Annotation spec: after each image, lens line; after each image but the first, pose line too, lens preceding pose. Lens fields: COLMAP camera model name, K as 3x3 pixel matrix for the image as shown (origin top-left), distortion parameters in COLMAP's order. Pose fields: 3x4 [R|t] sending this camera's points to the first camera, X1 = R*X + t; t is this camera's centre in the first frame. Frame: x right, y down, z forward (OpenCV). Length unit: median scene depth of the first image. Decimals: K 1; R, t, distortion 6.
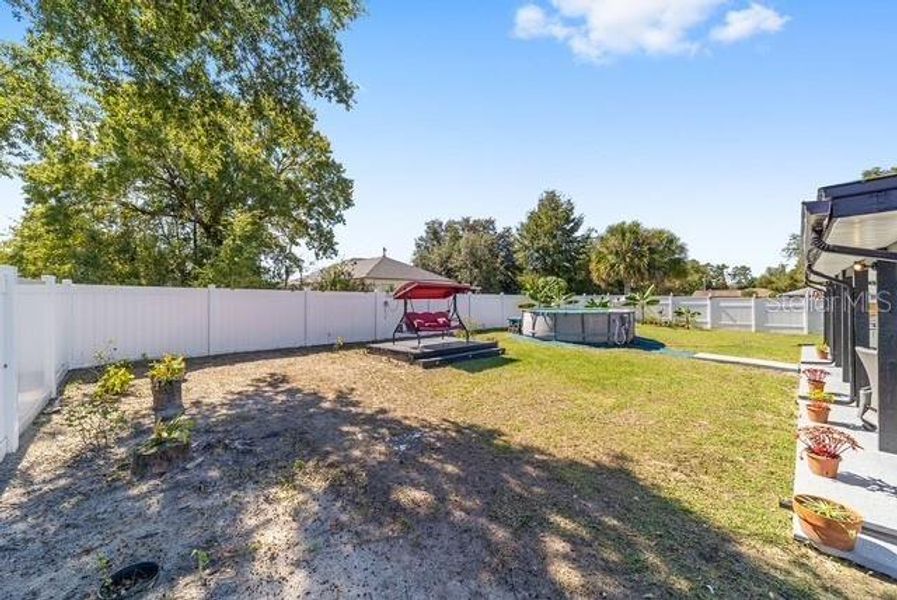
lens RADIAL K [[344.9, 0, 448.4], [0, 344.9, 299.2], [0, 0, 1]] dist [-0.014928, 0.007514]
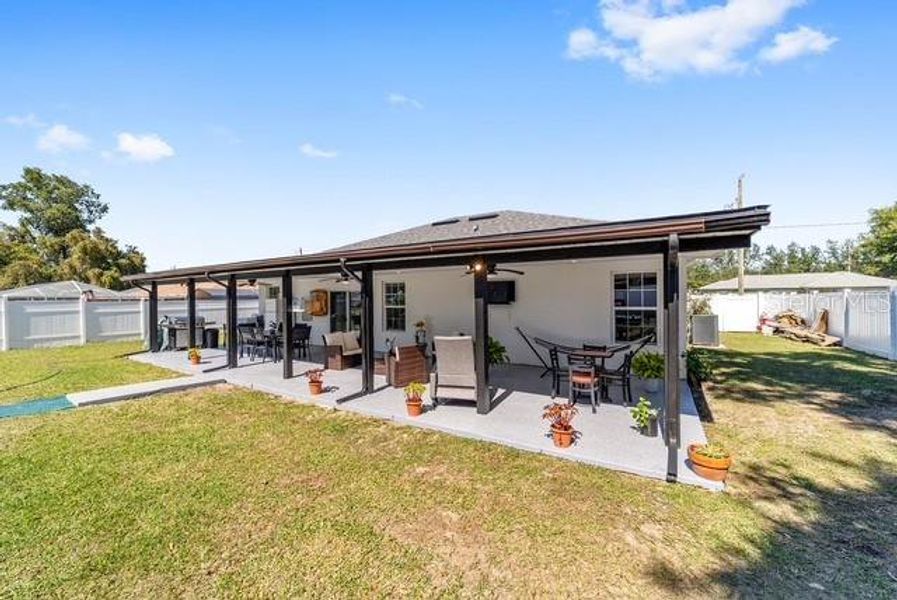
lens RADIAL K [[344.9, 0, 448.8], [0, 344.9, 299.9], [0, 0, 1]] dist [-0.014928, 0.007514]
pose [[-0.246548, -0.000654, 0.969130, 0.013112], [0.007920, 0.999965, 0.002689, 0.000751], [-0.969098, 0.008339, -0.246534, 0.420083]]
